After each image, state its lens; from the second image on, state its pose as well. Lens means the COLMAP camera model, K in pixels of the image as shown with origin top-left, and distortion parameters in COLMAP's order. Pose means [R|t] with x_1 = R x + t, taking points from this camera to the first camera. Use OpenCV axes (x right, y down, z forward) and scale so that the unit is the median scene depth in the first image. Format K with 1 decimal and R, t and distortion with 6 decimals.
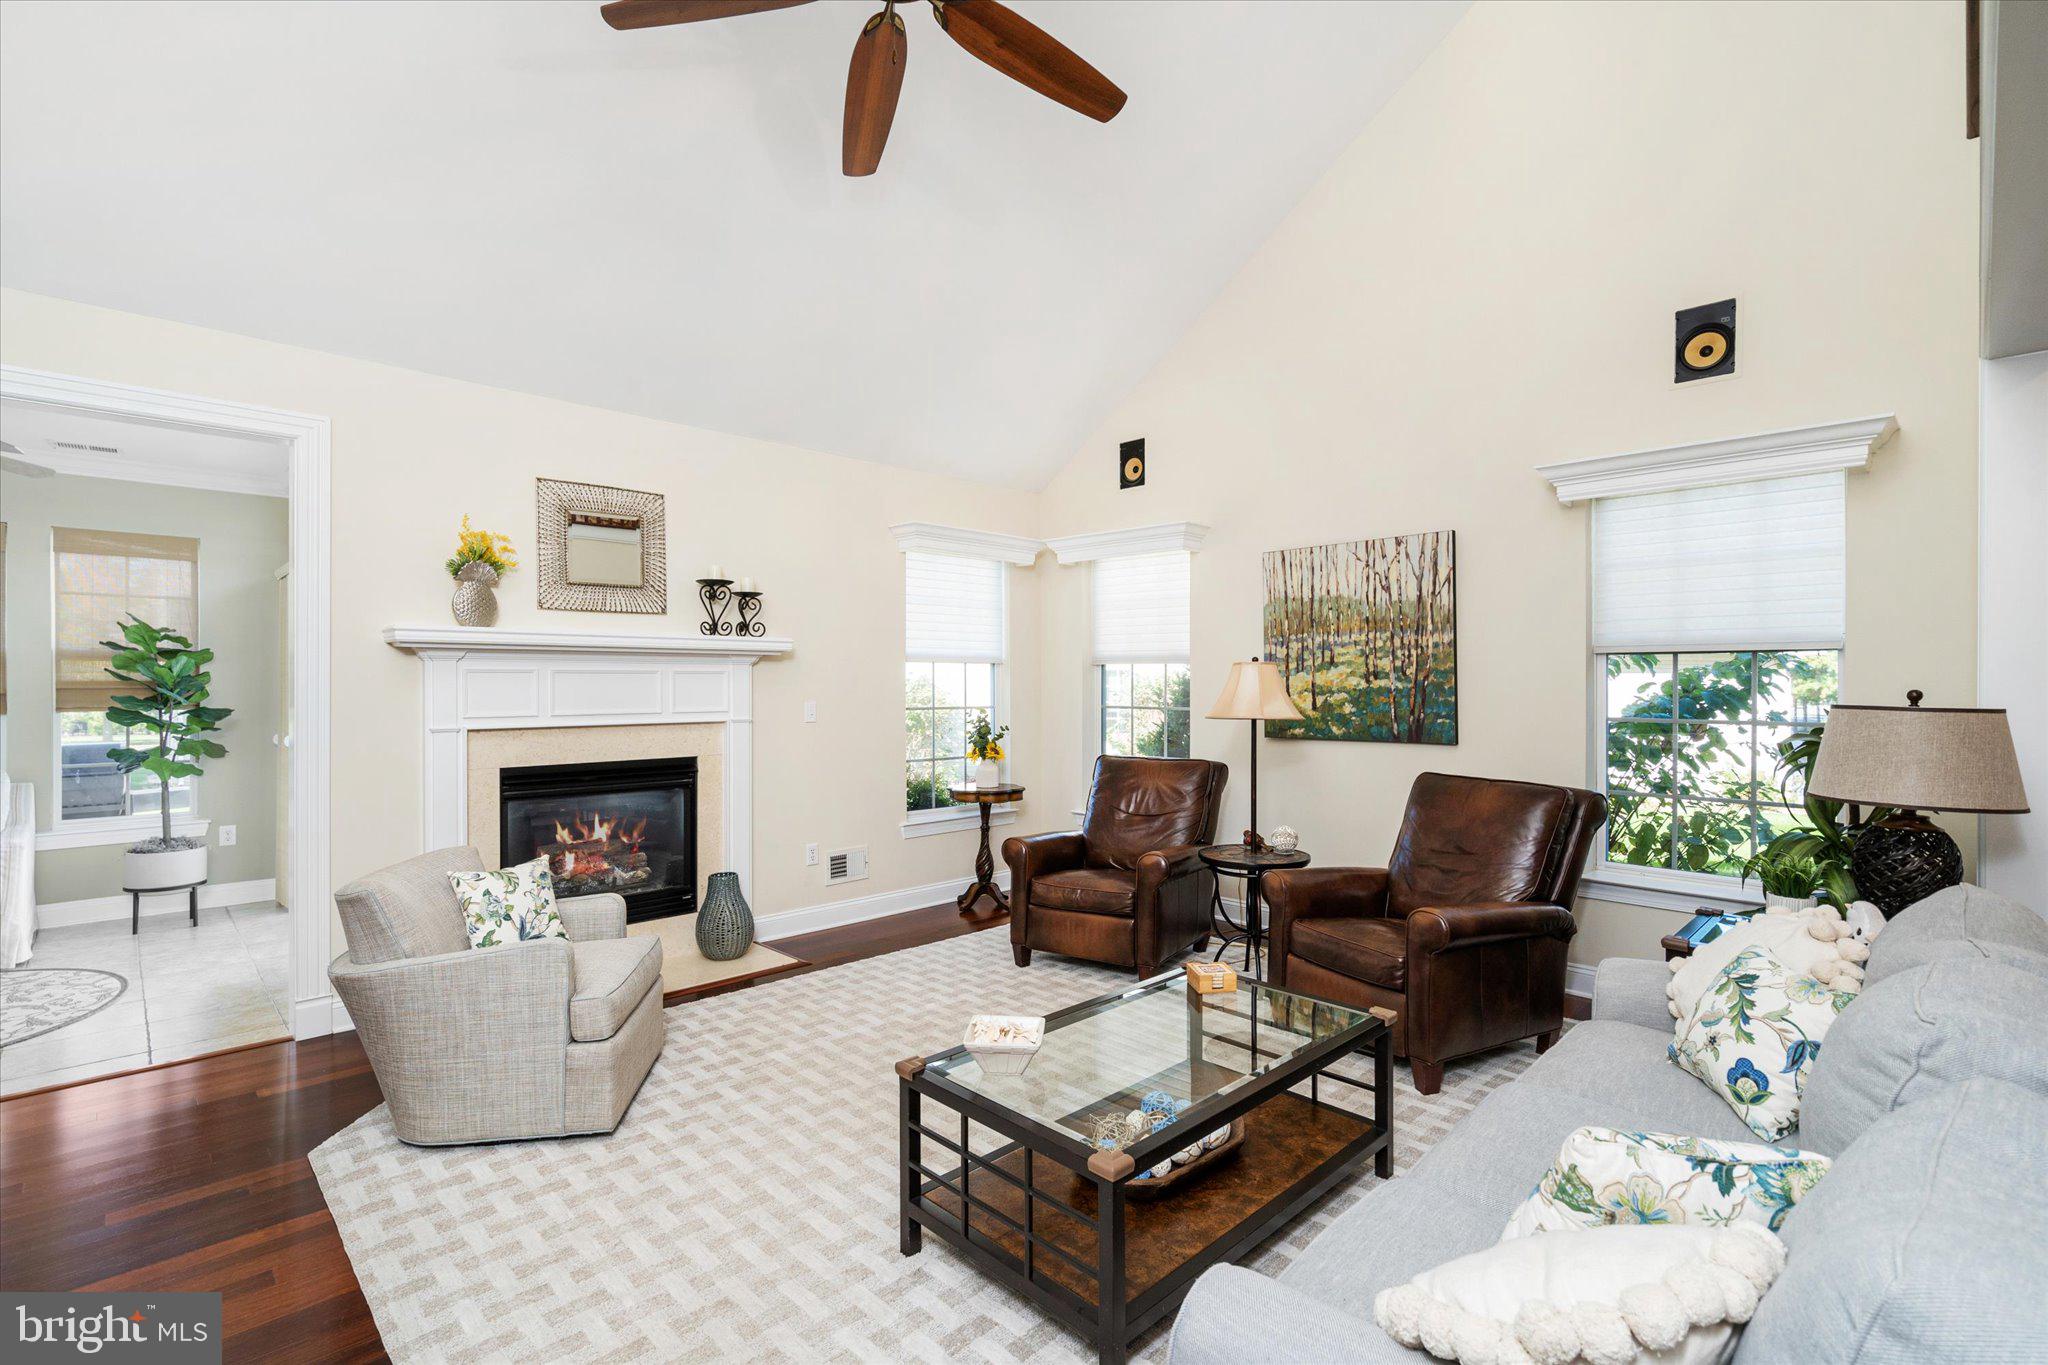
lens RADIAL K [[930.5, 0, 1016.7], [0, 930.5, 684.3], [0, 0, 1]] dist [-0.002353, 0.000208]
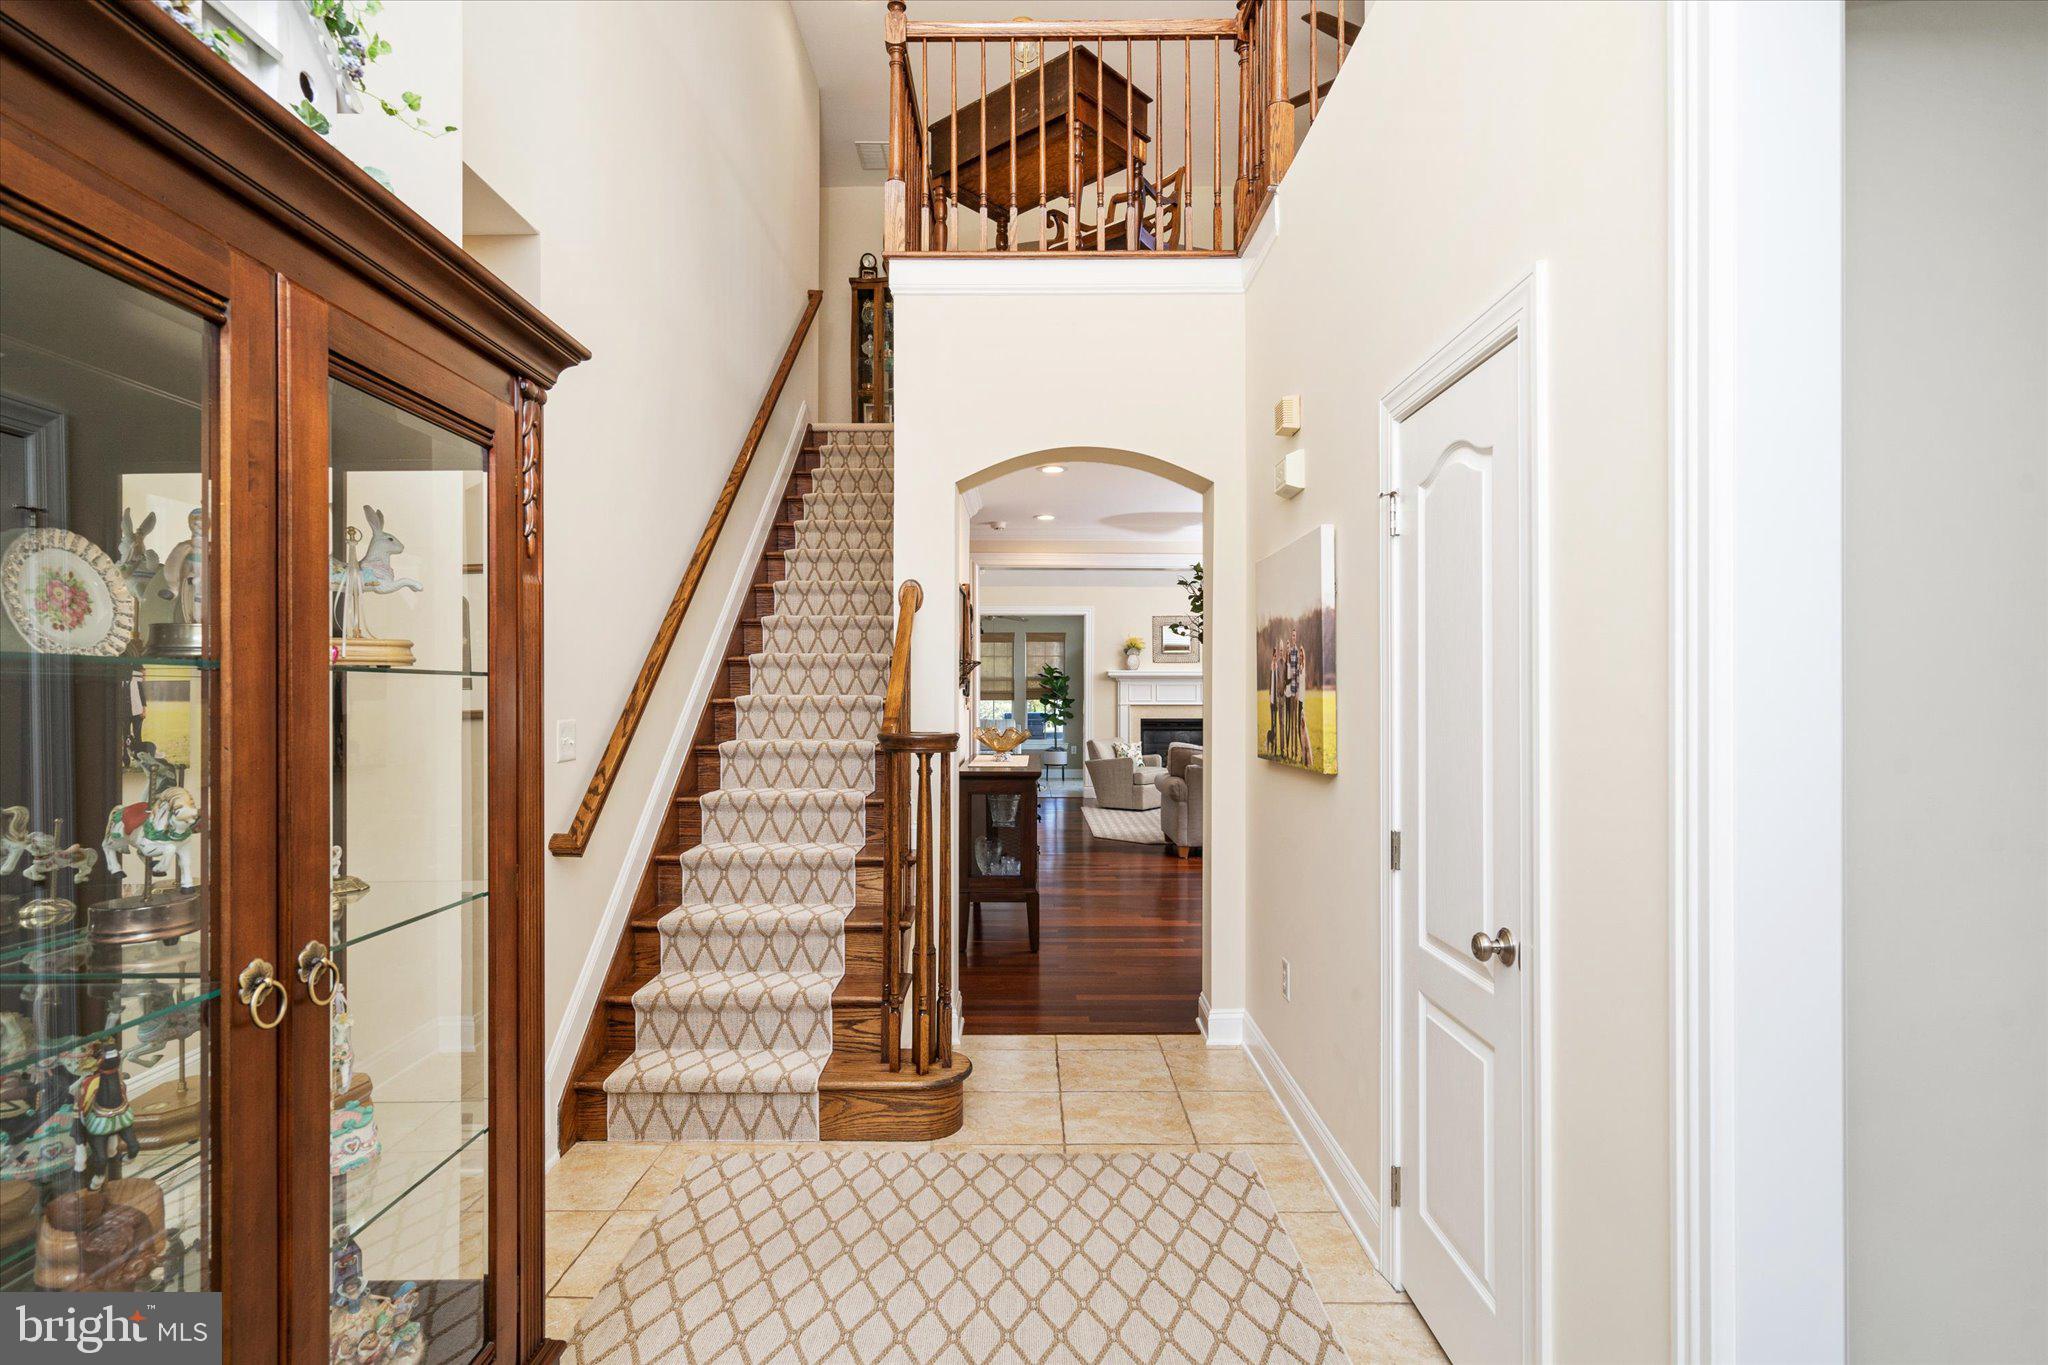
lens RADIAL K [[1009.5, 0, 1019.9], [0, 1009.5, 693.0], [0, 0, 1]] dist [0.006790, -0.000155]
pose [[0.711676, 0.000594, -0.702508, 1.182427], [0.001618, 0.999996, 0.002484, 0.002052], [0.702506, -0.002905, 0.711671, -1.281585]]
